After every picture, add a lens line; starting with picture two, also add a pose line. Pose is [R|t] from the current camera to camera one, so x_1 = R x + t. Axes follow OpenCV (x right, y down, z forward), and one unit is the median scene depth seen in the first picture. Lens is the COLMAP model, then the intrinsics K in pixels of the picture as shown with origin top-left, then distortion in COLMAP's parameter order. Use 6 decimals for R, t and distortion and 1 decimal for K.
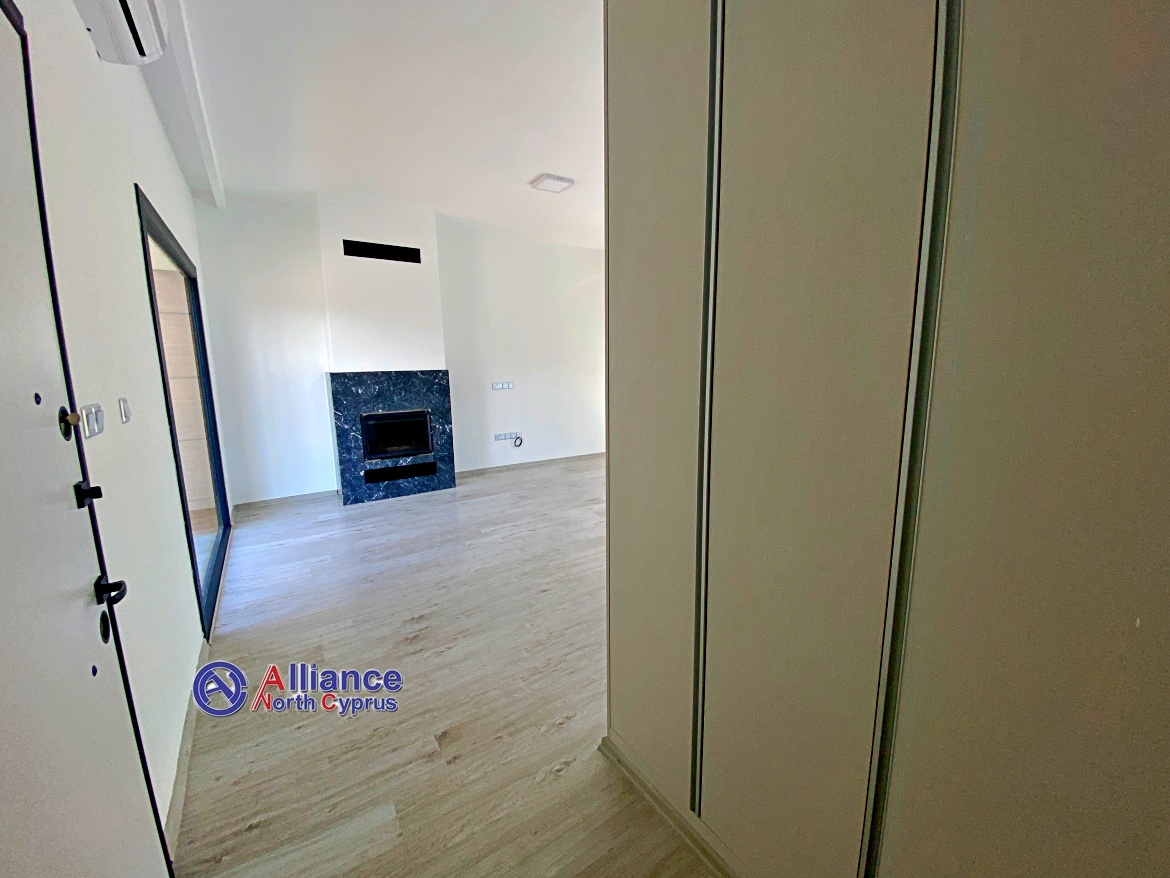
lens RADIAL K [[476.9, 0, 583.8], [0, 476.9, 435.9], [0, 0, 1]] dist [0.001405, -0.002584]
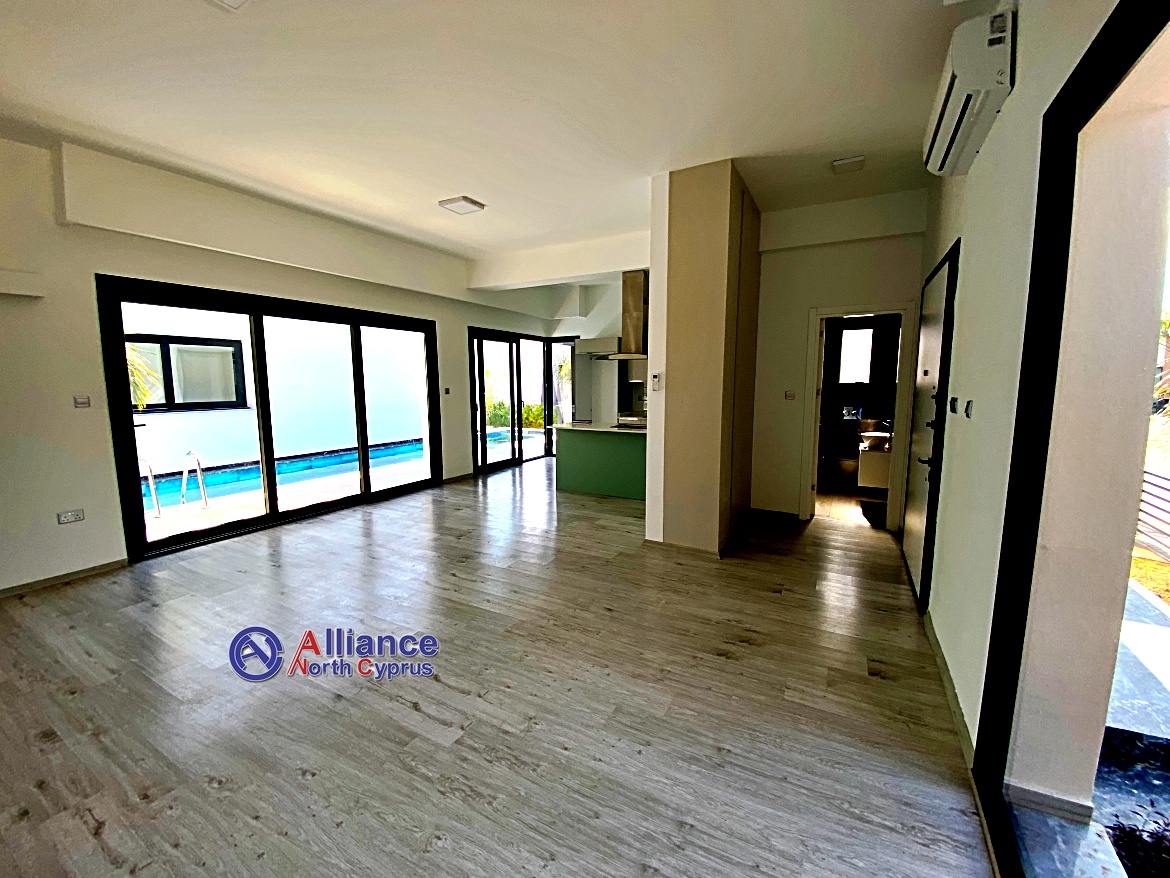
lens RADIAL K [[476.9, 0, 591.0], [0, 476.9, 439.4], [0, 0, 1]] dist [0.001405, -0.002584]
pose [[-0.472900, -0.094163, 0.876070, -0.845051], [0.154479, 0.970013, 0.187648, -0.196999], [-0.867469, 0.224073, -0.444173, 1.309473]]
